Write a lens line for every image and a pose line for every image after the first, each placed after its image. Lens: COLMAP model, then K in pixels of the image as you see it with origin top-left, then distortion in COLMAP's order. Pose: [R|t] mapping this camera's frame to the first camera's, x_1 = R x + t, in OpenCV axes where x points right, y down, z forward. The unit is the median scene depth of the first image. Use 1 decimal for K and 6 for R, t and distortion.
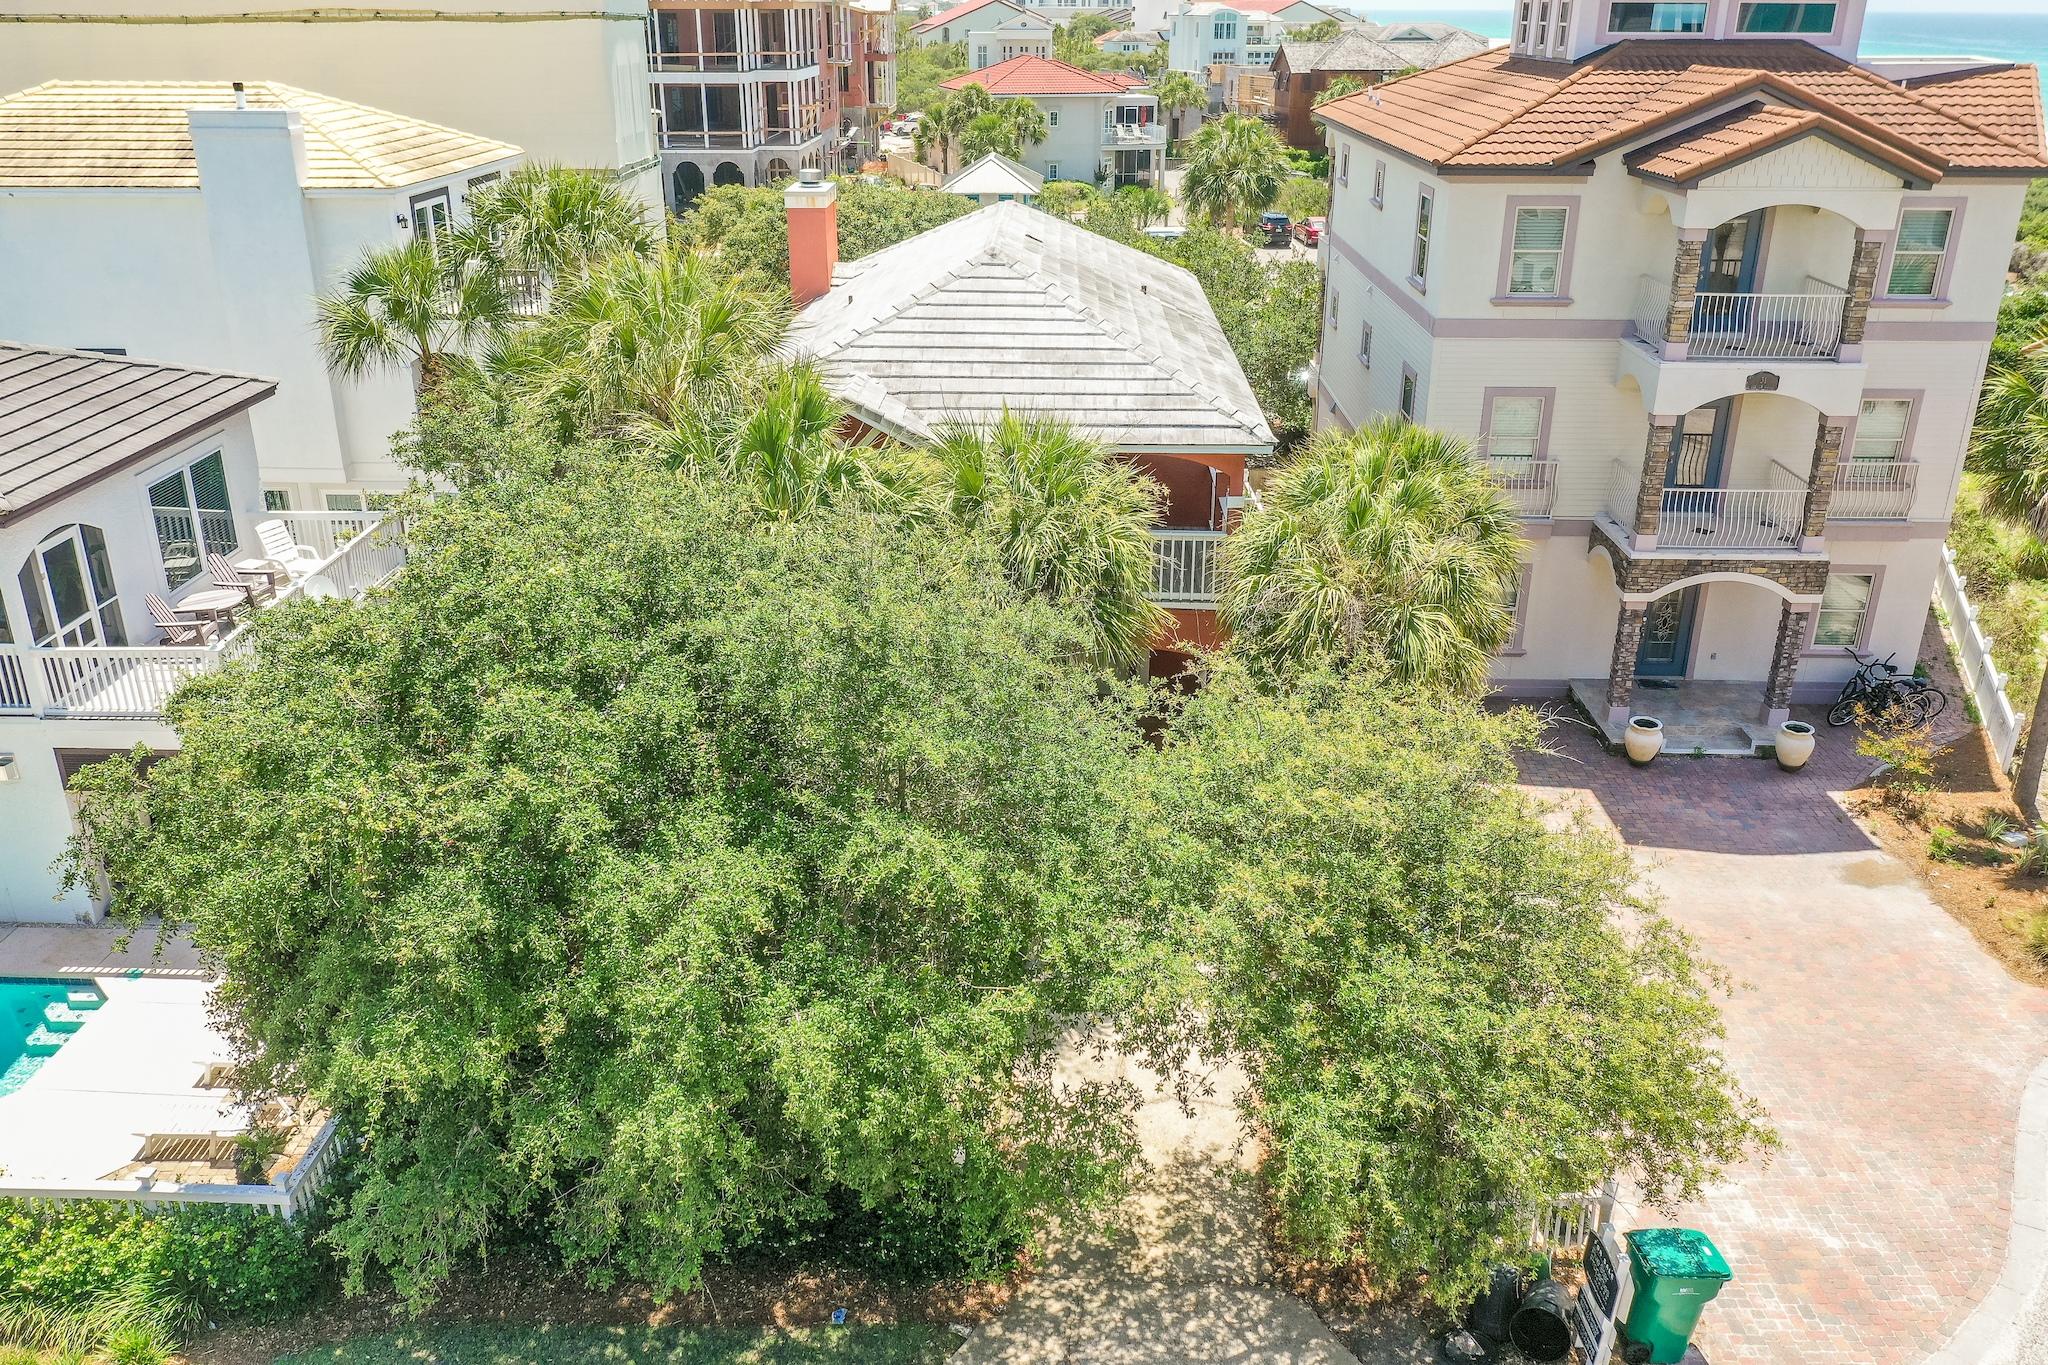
lens RADIAL K [[1613.1, 0, 1013.8], [0, 1613.1, 683.9], [0, 0, 1]] dist [-0.002379, -0.004971]
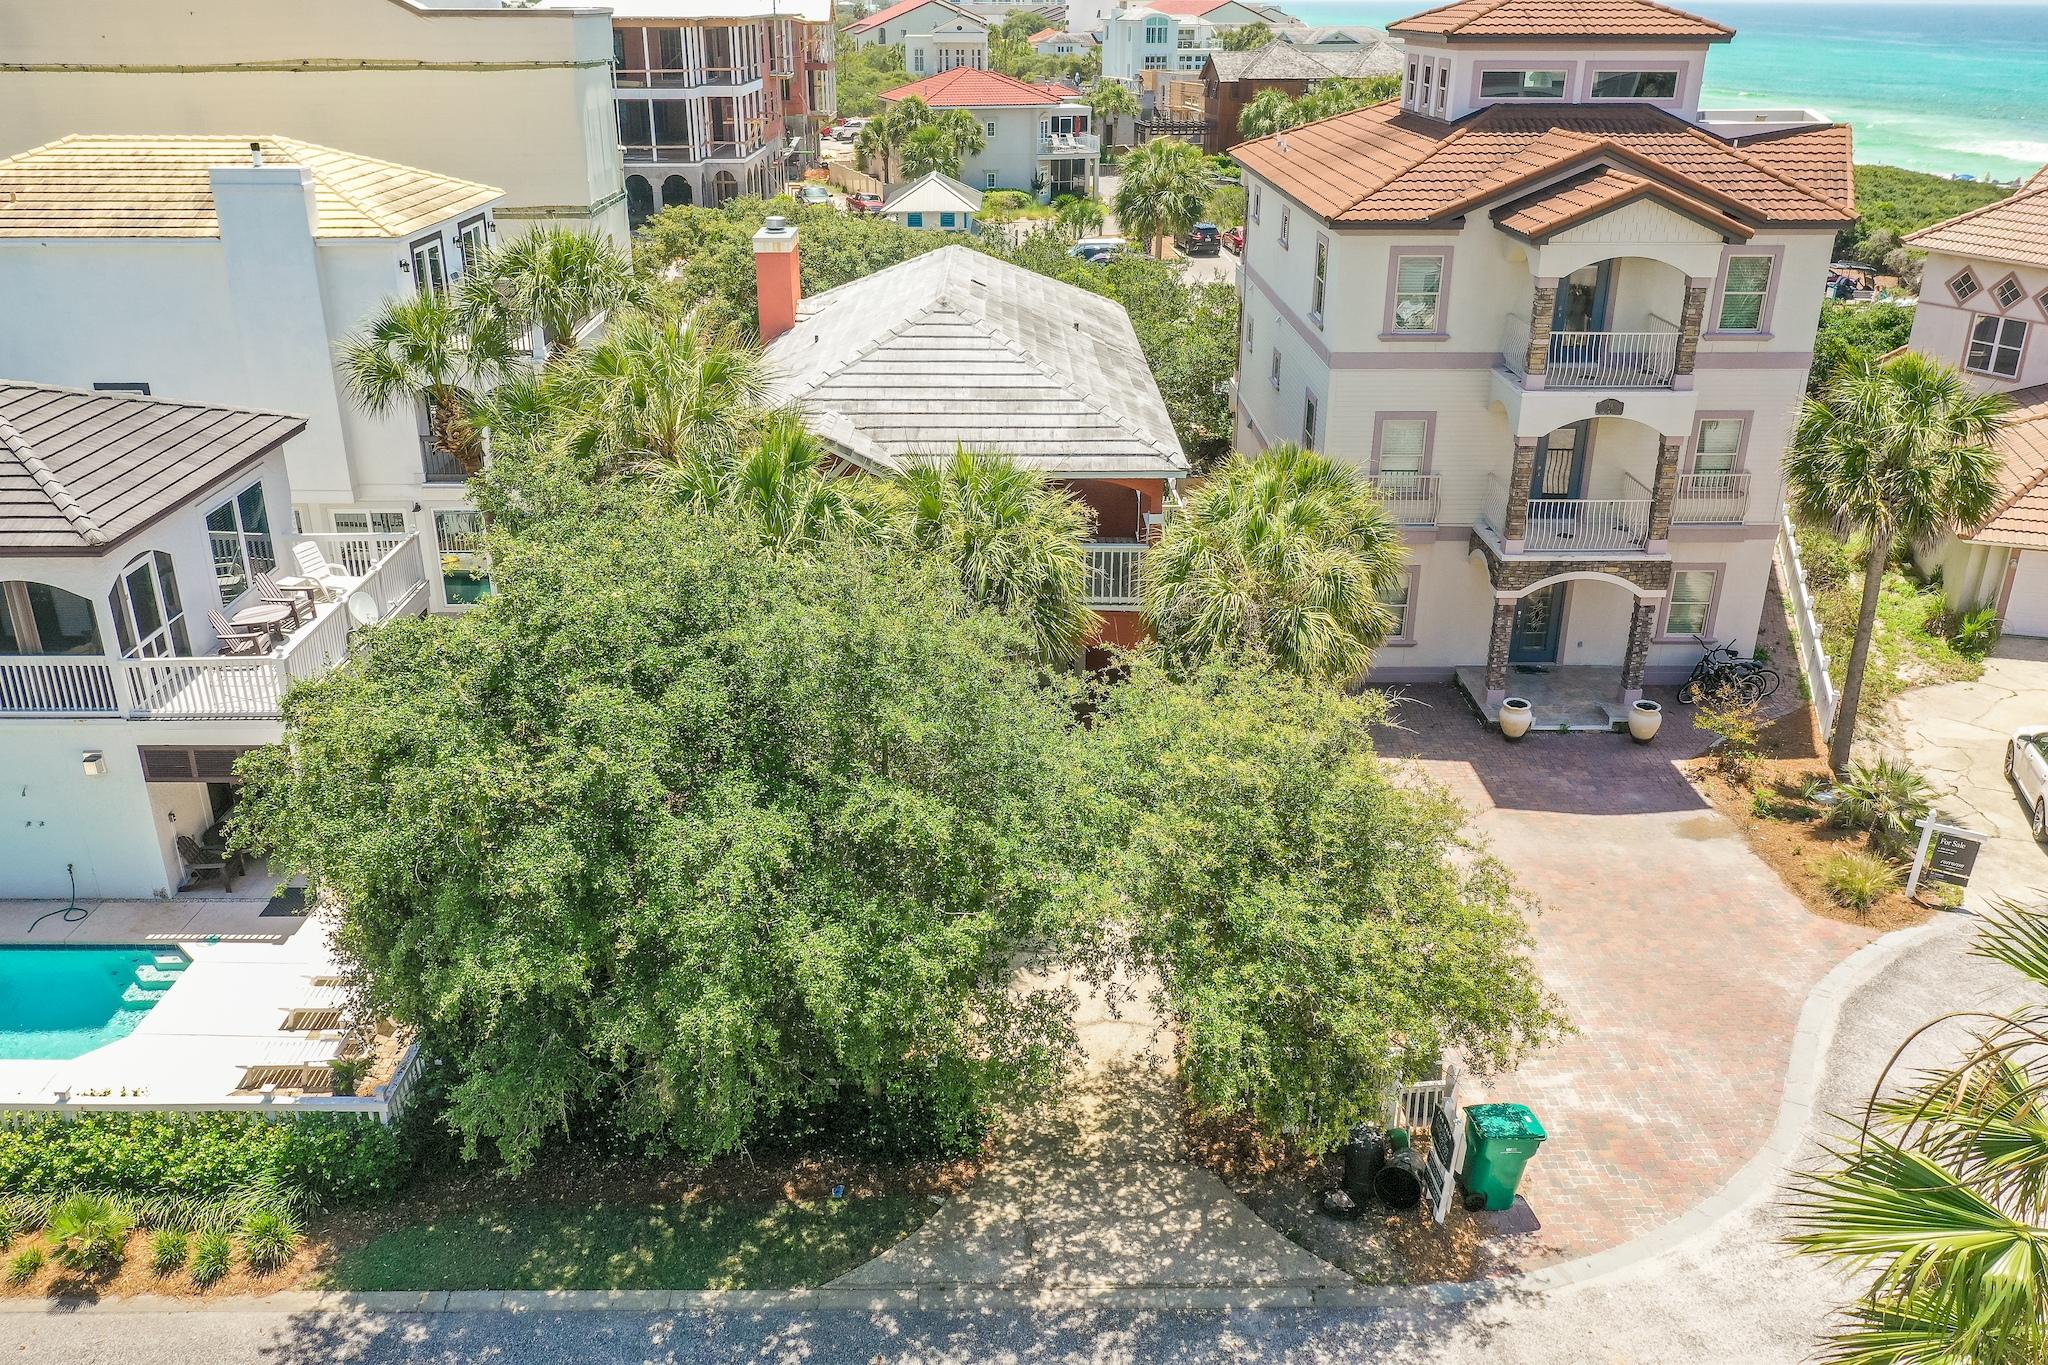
lens RADIAL K [[1613.1, 0, 1013.7], [0, 1613.1, 685.5], [0, 0, 1]] dist [-0.002379, -0.004971]
pose [[0.999302, -0.014687, 0.034355, -0.007640], [0.014505, 0.999879, 0.005549, -0.000295], [-0.034432, -0.005047, 0.999394, -0.176143]]
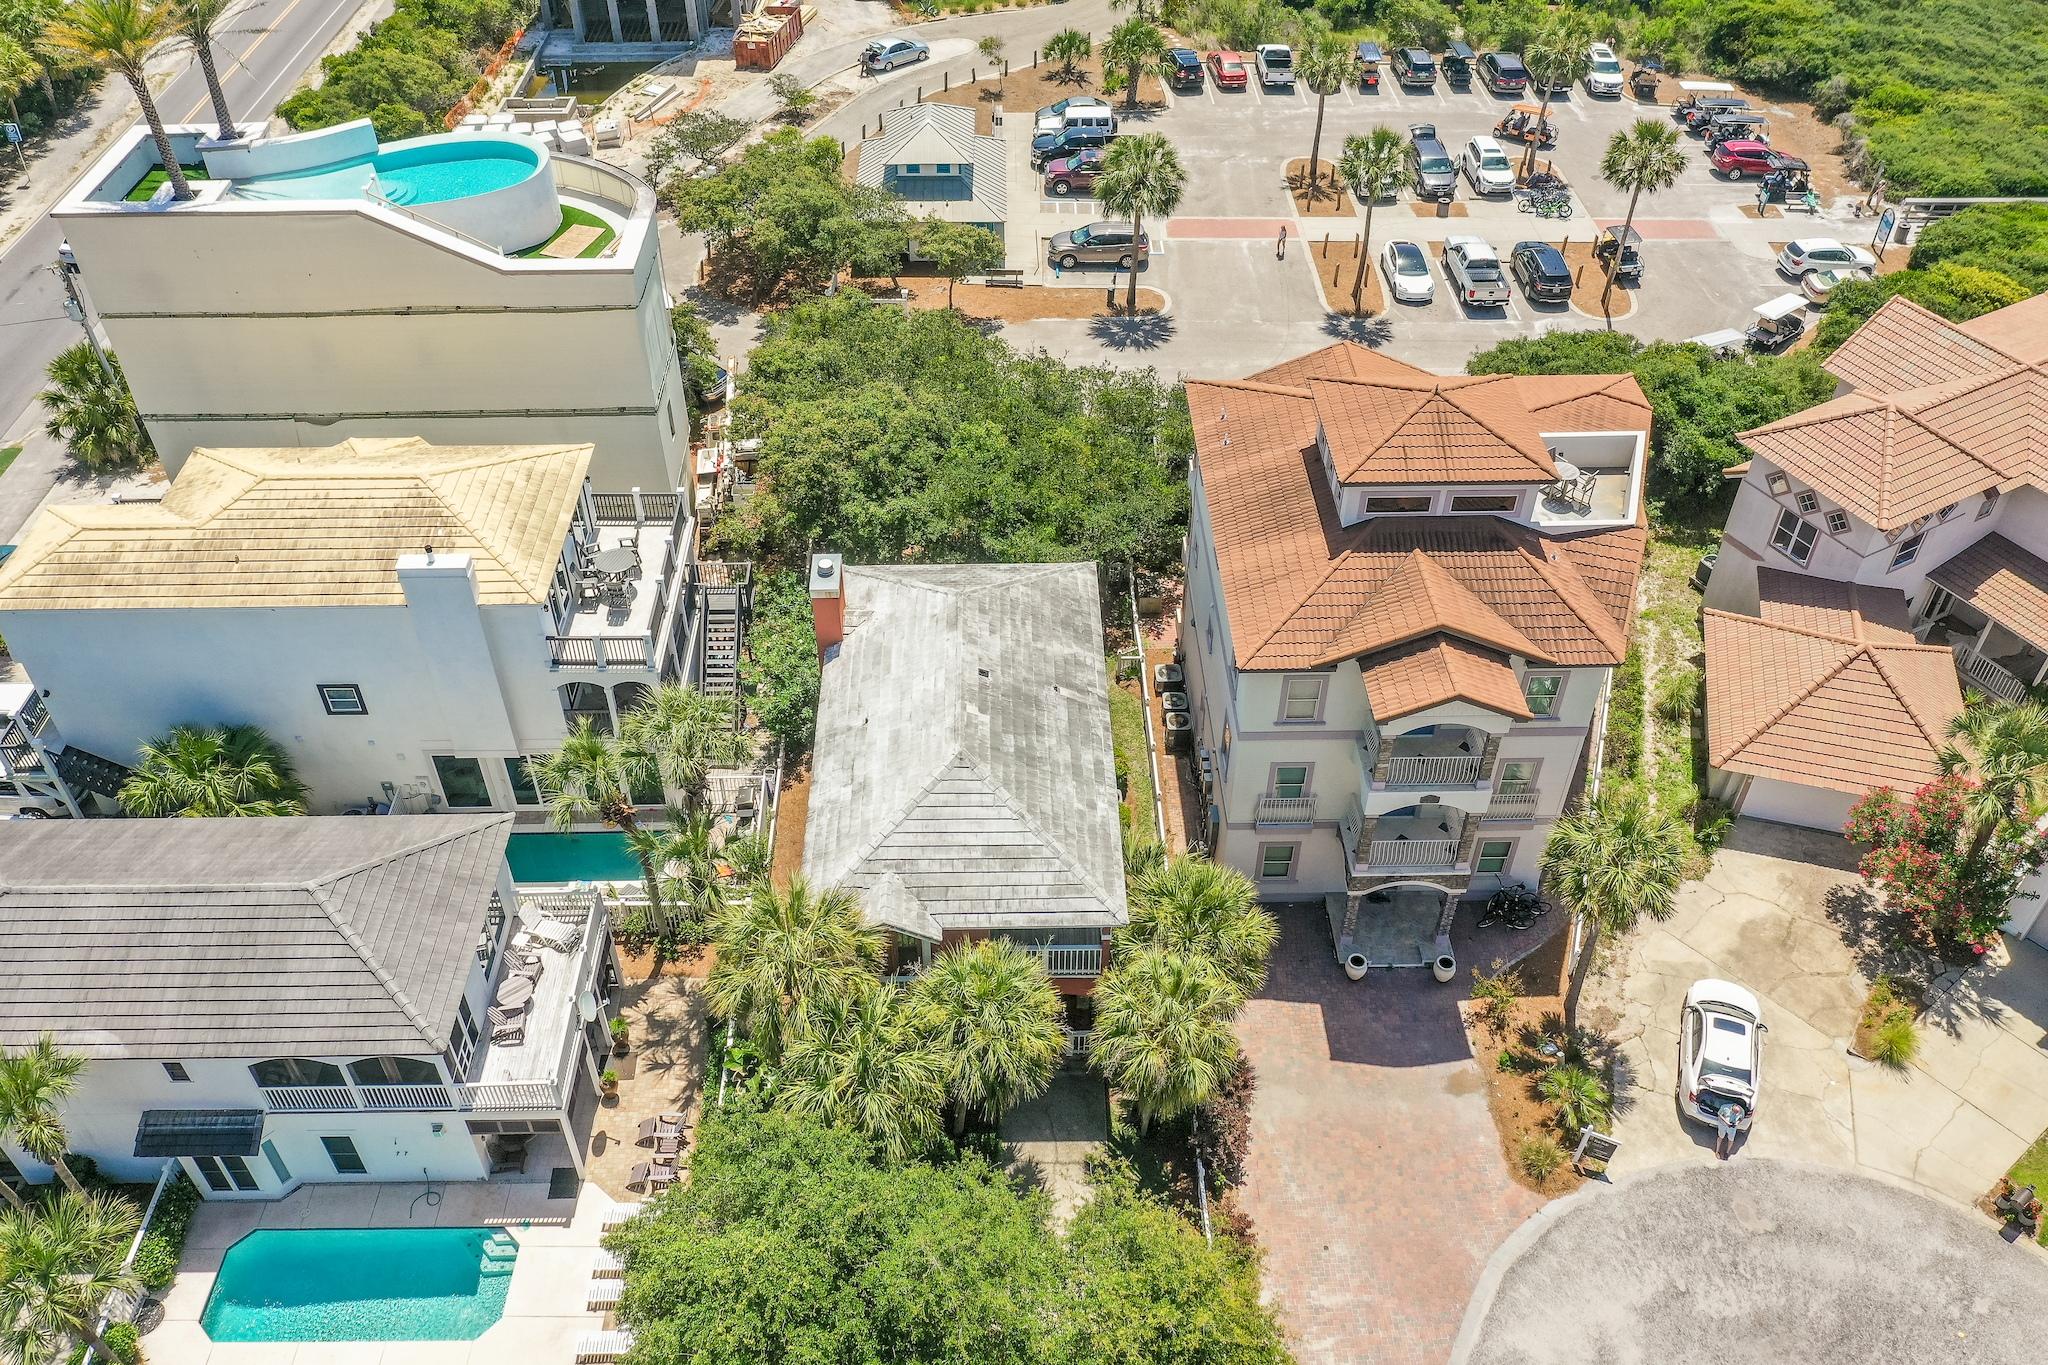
lens RADIAL K [[1613.1, 0, 1013.5], [0, 1613.1, 691.5], [0, 0, 1]] dist [-0.002379, -0.004971]
pose [[0.998946, -0.032684, 0.032216, -0.012334], [0.020517, 0.945994, 0.323533, -1.013478], [-0.041051, -0.322531, 0.945668, -0.615864]]
